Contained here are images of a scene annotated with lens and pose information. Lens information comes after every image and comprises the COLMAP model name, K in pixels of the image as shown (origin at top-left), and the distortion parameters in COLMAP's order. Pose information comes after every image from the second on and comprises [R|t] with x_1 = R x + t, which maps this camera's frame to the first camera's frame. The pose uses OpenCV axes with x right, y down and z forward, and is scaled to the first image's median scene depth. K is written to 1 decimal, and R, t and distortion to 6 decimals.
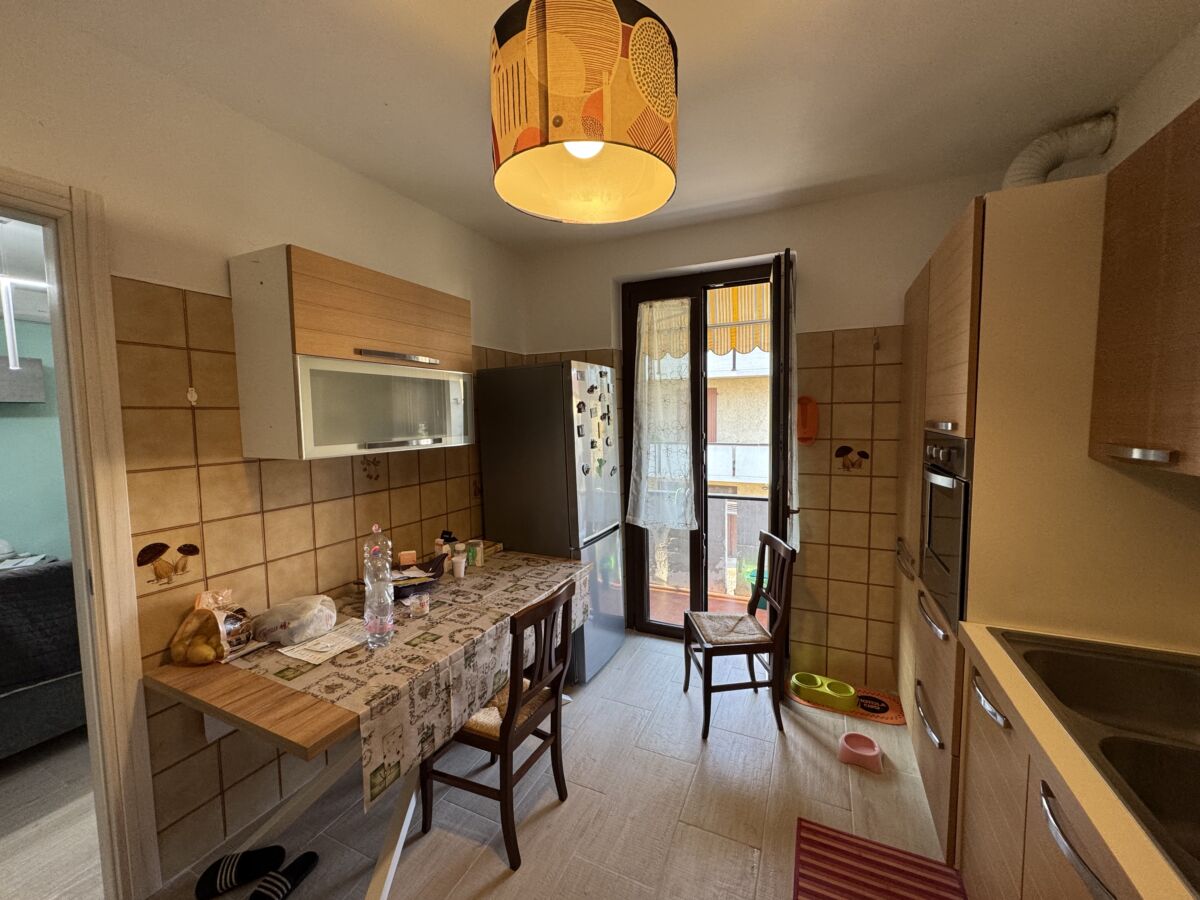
lens RADIAL K [[475.6, 0, 600.9], [0, 475.6, 448.4], [0, 0, 1]] dist [0.000679, -0.000005]
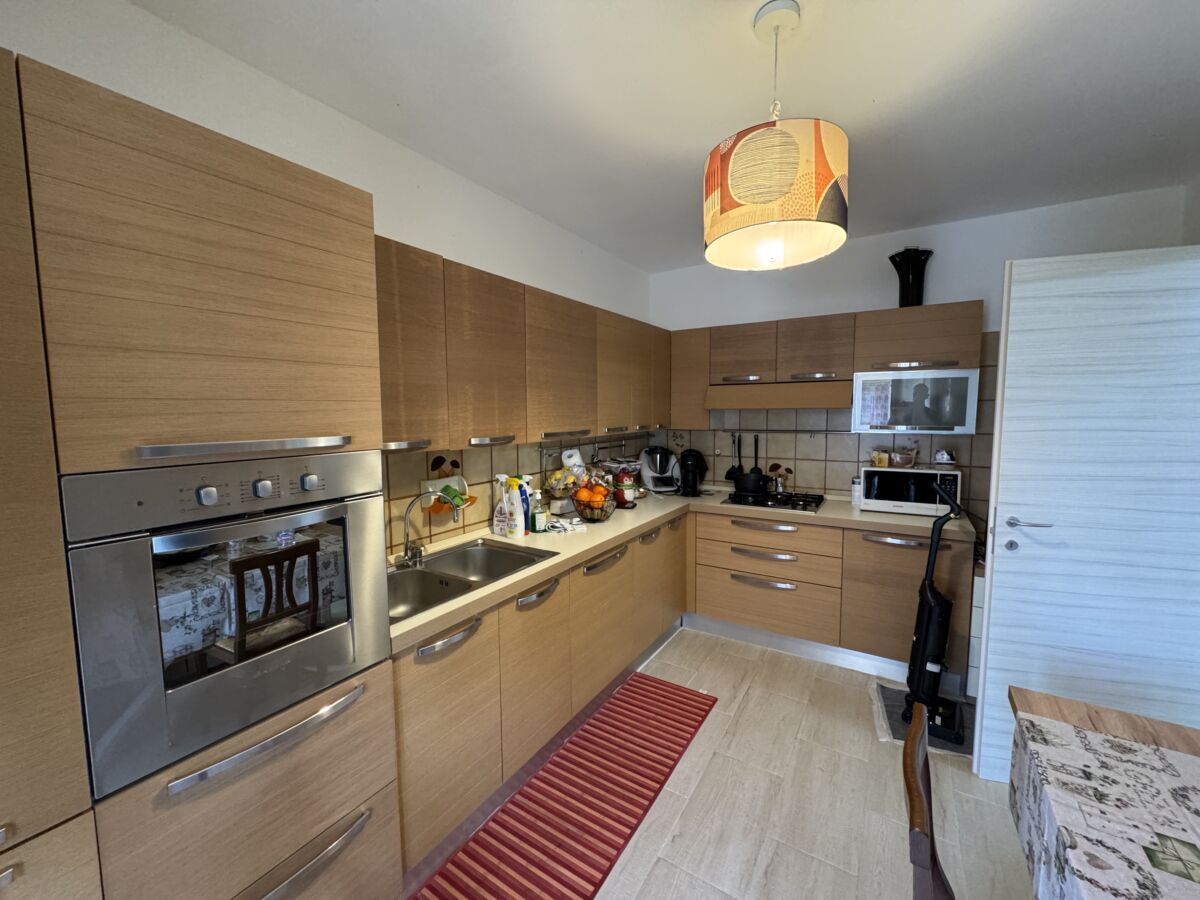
lens RADIAL K [[475.6, 0, 600.3], [0, 475.6, 448.9], [0, 0, 1]] dist [0.000679, -0.000005]
pose [[-0.990631, 0.003874, 0.136510, 0.179436], [0.025380, 0.987407, 0.156154, -0.131191], [-0.134186, 0.158156, -0.978254, 1.684453]]
